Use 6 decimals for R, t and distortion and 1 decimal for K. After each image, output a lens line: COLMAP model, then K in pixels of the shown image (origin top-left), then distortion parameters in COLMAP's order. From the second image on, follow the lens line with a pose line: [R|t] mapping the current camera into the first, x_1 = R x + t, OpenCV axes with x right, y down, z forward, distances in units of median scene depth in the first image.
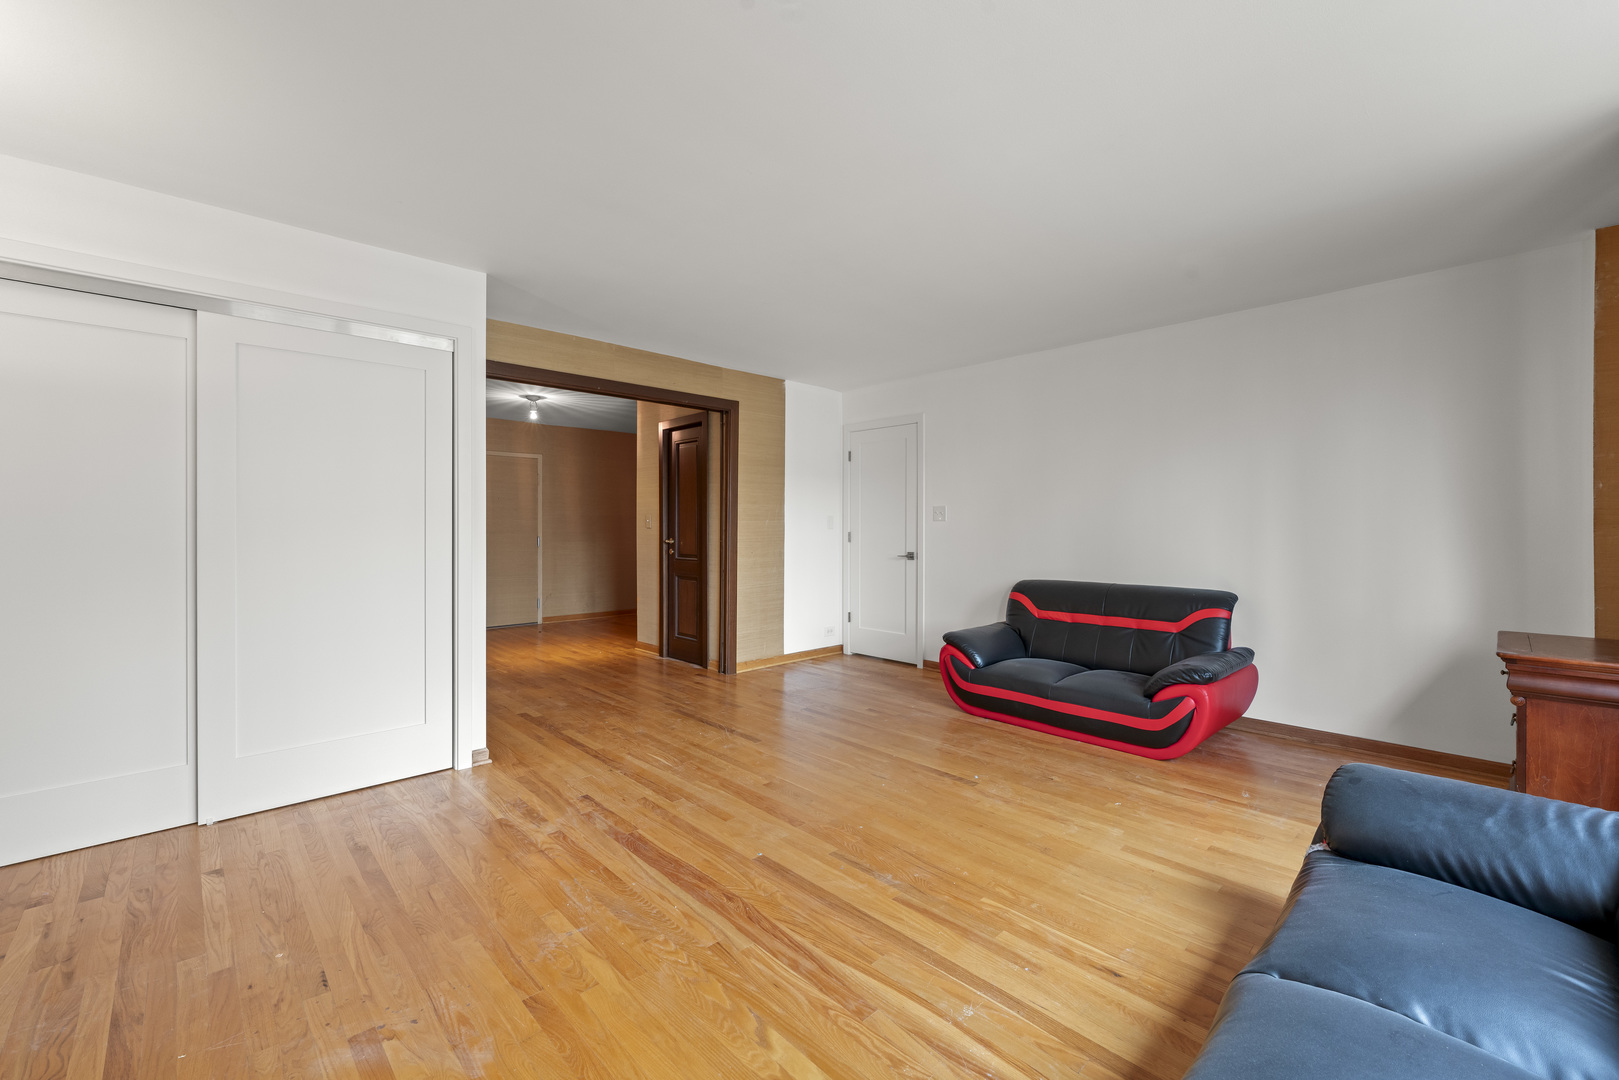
lens RADIAL K [[665.2, 0, 811.3], [0, 665.2, 533.0], [0, 0, 1]] dist [0.002242, -0.001319]
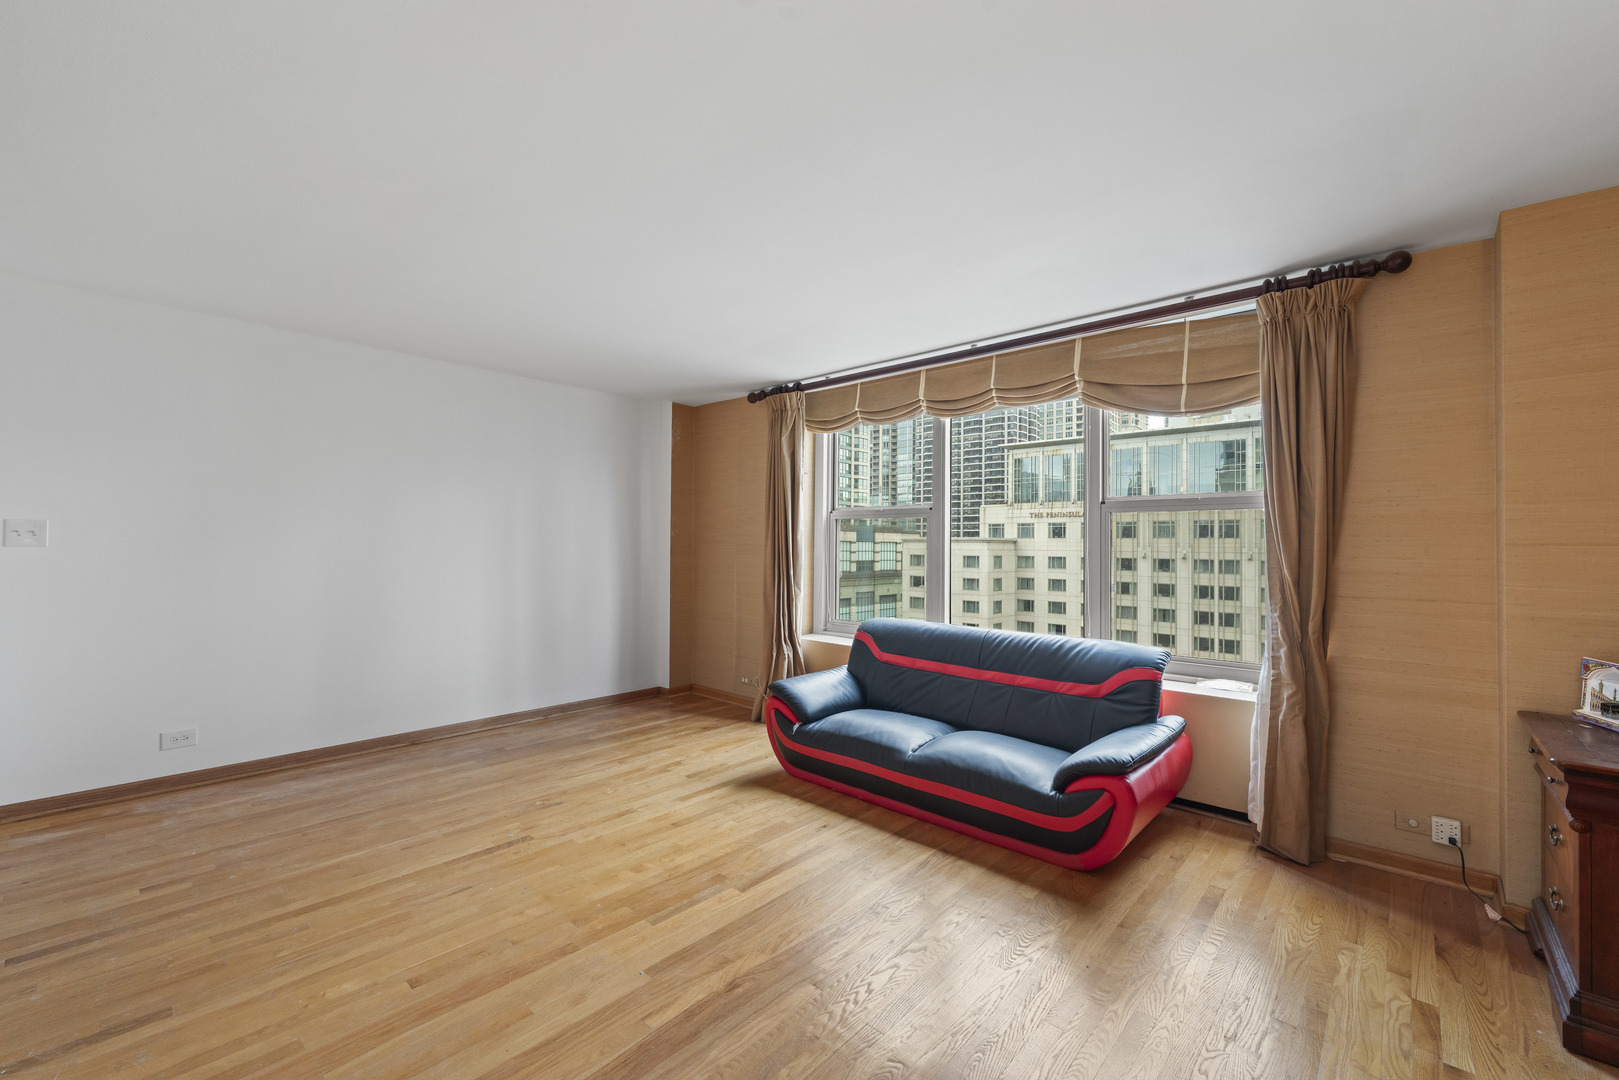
lens RADIAL K [[665.2, 0, 812.0], [0, 665.2, 535.4], [0, 0, 1]] dist [0.002242, -0.001319]
pose [[-0.077406, 0.013256, 0.996912, -0.787808], [0.002304, 0.999911, -0.013117, -0.036632], [-0.996997, 0.001282, -0.077429, 0.736206]]
